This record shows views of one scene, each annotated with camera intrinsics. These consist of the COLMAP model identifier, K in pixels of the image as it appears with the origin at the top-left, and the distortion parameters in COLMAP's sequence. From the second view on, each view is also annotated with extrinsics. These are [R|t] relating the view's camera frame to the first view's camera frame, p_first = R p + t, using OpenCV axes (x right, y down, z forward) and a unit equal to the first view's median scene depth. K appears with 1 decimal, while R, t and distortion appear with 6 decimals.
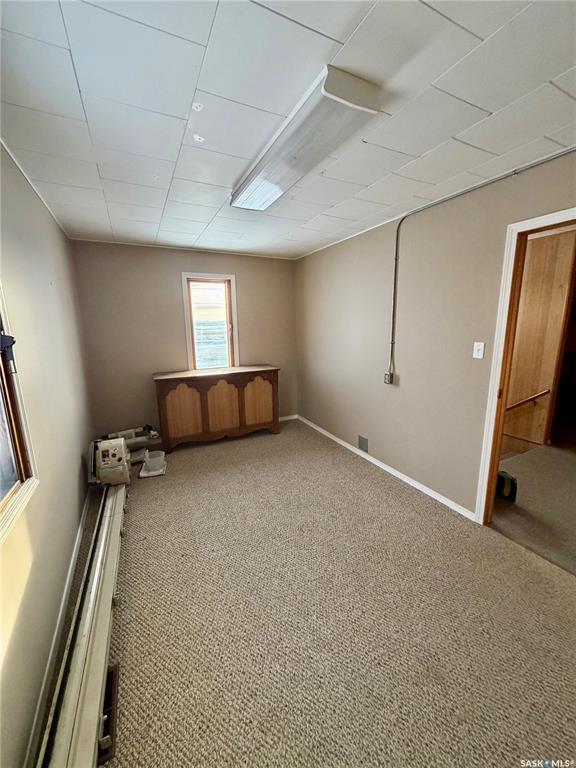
lens RADIAL K [[304.6, 0, 289.2], [0, 304.6, 382.5], [0, 0, 1]] dist [-0.002695, 0.001114]
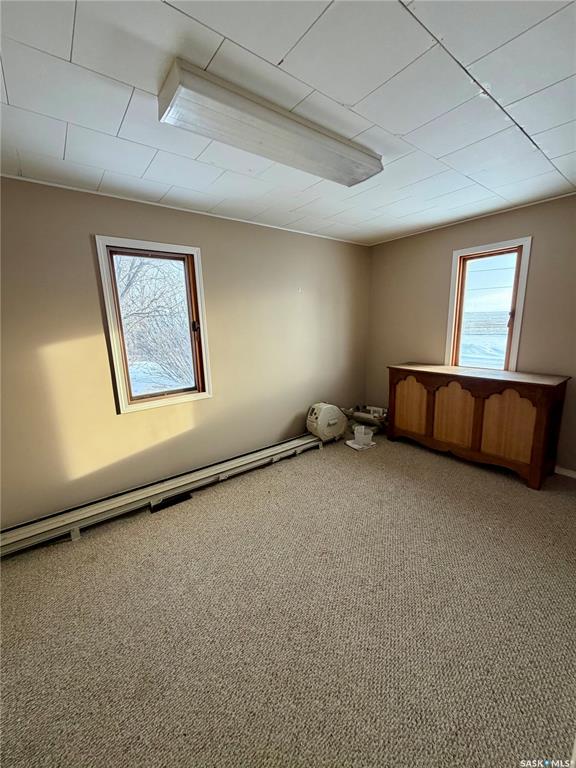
lens RADIAL K [[304.6, 0, 289.2], [0, 304.6, 383.7], [0, 0, 1]] dist [-0.002695, 0.001114]
pose [[0.194268, 0.207856, -0.958674, 0.467917], [-0.159502, 0.970981, 0.178202, -0.078252], [0.967894, 0.118291, 0.221784, 0.406171]]
